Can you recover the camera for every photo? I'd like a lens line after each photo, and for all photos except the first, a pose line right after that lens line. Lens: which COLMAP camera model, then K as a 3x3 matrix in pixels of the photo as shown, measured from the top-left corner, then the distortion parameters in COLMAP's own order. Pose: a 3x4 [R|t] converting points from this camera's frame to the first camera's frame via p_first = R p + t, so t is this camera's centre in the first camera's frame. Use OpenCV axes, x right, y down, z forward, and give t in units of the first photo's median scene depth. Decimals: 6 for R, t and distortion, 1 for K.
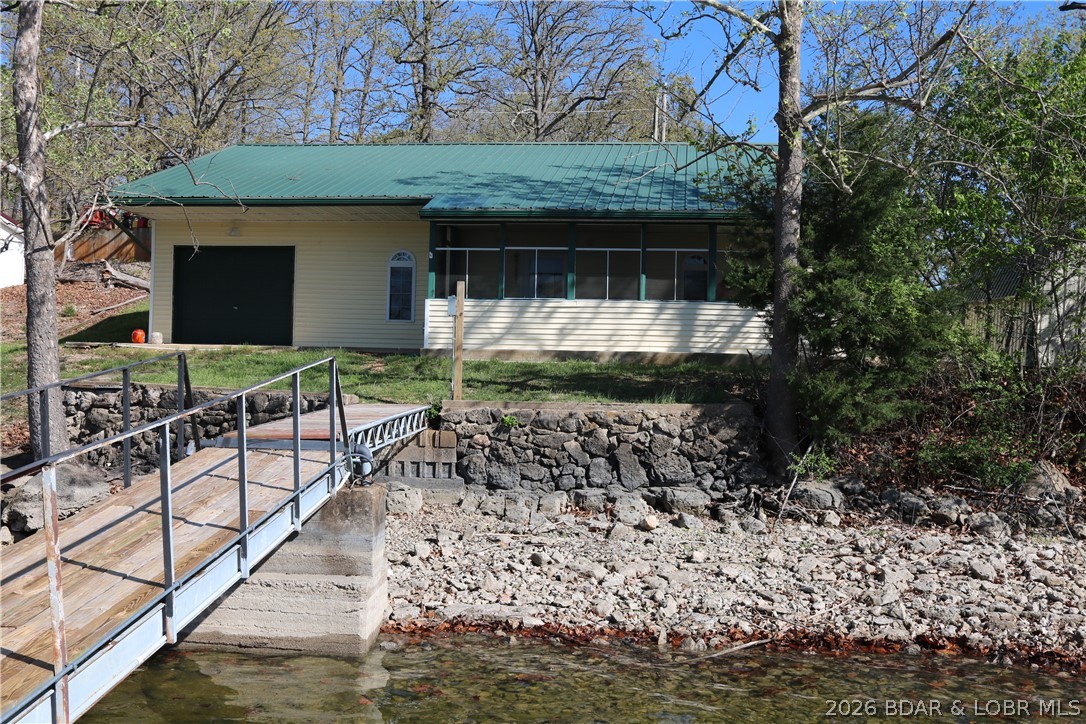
lens RADIAL K [[1200.7, 0, 540.6], [0, 1200.7, 361.9], [0, 0, 1]] dist [-0.087849, 0.000000]
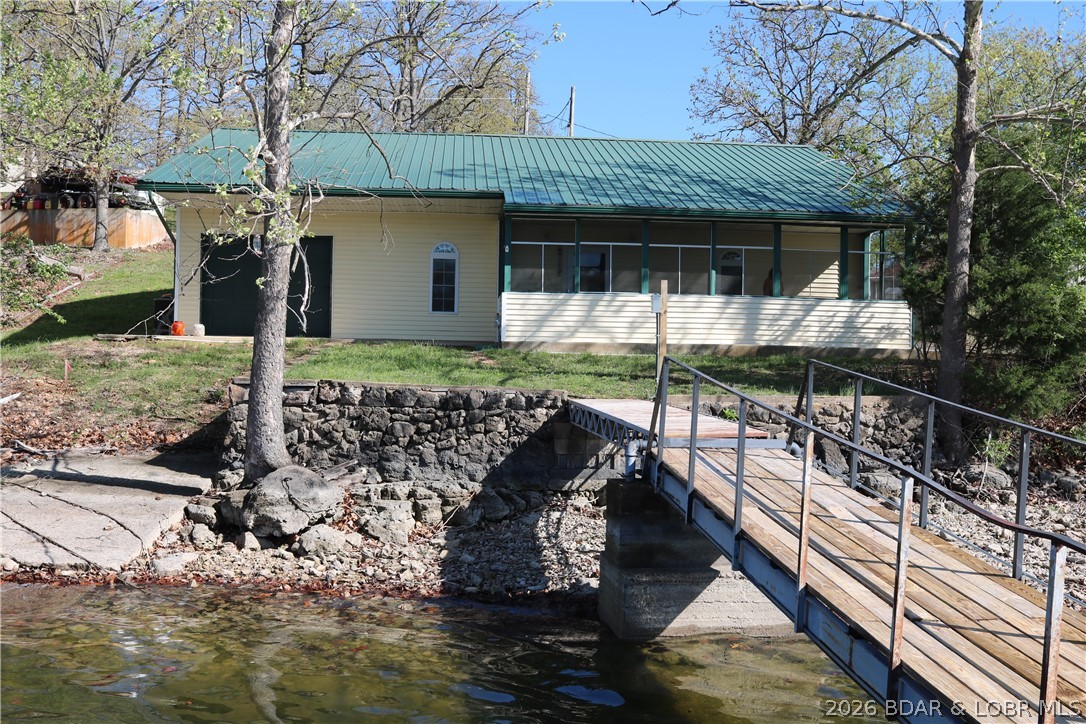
lens RADIAL K [[1200.7, 0, 544.9], [0, 1200.7, 362.0], [0, 0, 1]] dist [-0.087849, 0.000000]
pose [[0.981435, -0.005018, 0.191732, -0.382131], [0.002480, 0.999906, 0.013476, -0.010942], [-0.191781, -0.012751, 0.981355, 0.001550]]
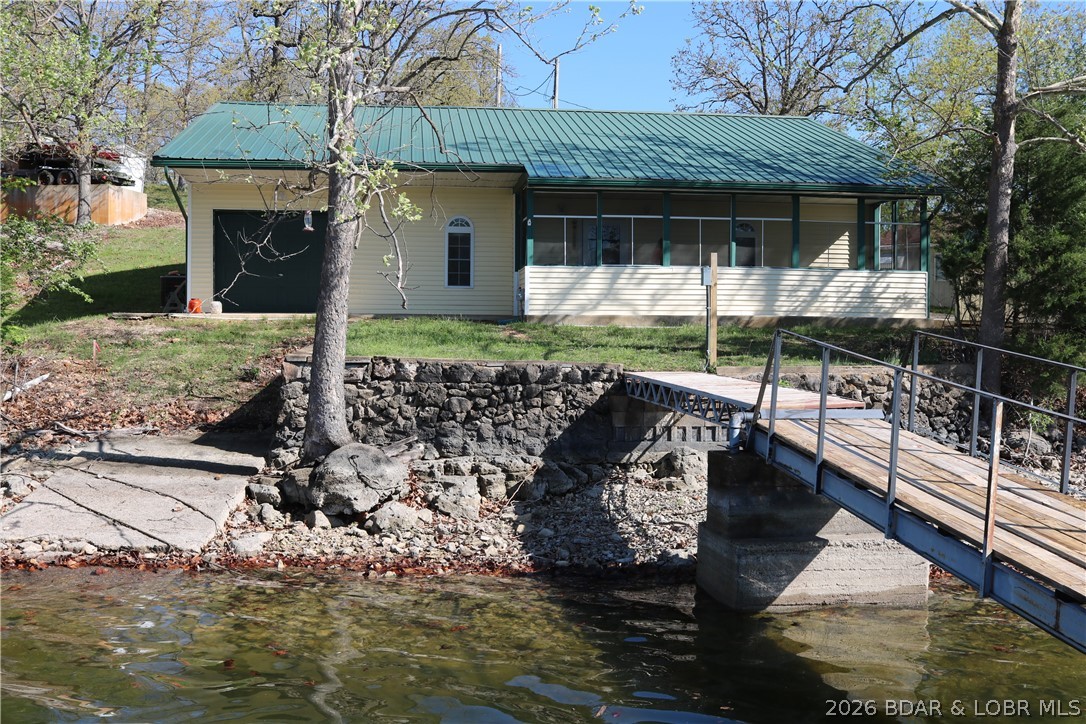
lens RADIAL K [[1200.7, 0, 544.8], [0, 1200.7, 361.8], [0, 0, 1]] dist [-0.087849, 0.000000]
pose [[0.973160, -0.022288, 0.229046, -0.469349], [0.014206, 0.999219, 0.036876, -0.013300], [-0.229689, -0.032633, 0.972717, 0.017478]]
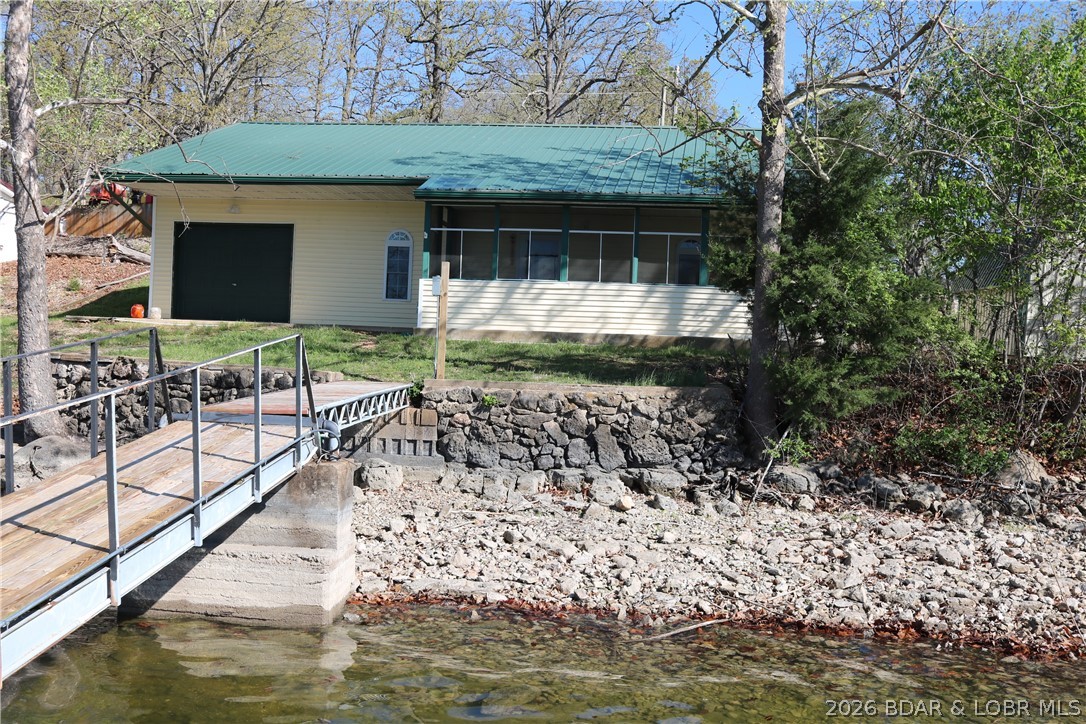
lens RADIAL K [[1200.7, 0, 538.8], [0, 1200.7, 363.1], [0, 0, 1]] dist [-0.087849, 0.000000]
pose [[0.999774, 0.016997, -0.012740, 0.027644], [-0.016786, 0.999723, 0.016504, 0.000307], [0.013017, -0.016286, 0.999783, -0.011501]]
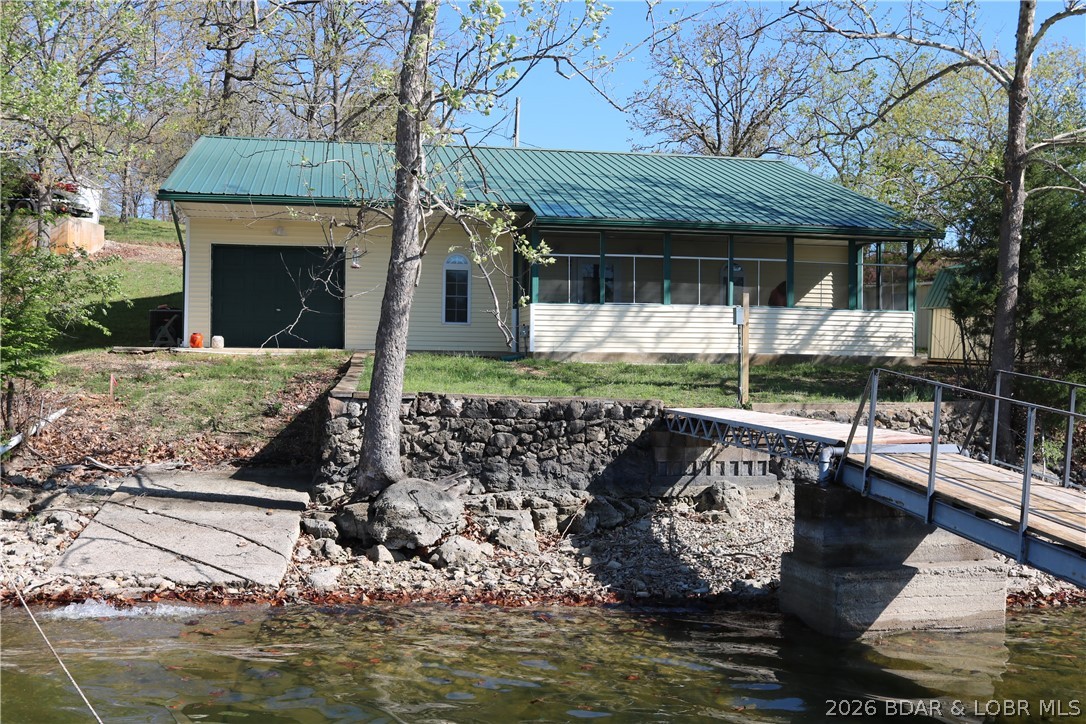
lens RADIAL K [[1200.7, 0, 547.0], [0, 1200.7, 364.4], [0, 0, 1]] dist [-0.087849, 0.000000]
pose [[0.954842, -0.011426, 0.296896, -0.581954], [0.008726, 0.999908, 0.010418, -0.016326], [-0.296987, -0.007357, 0.954853, 0.023639]]
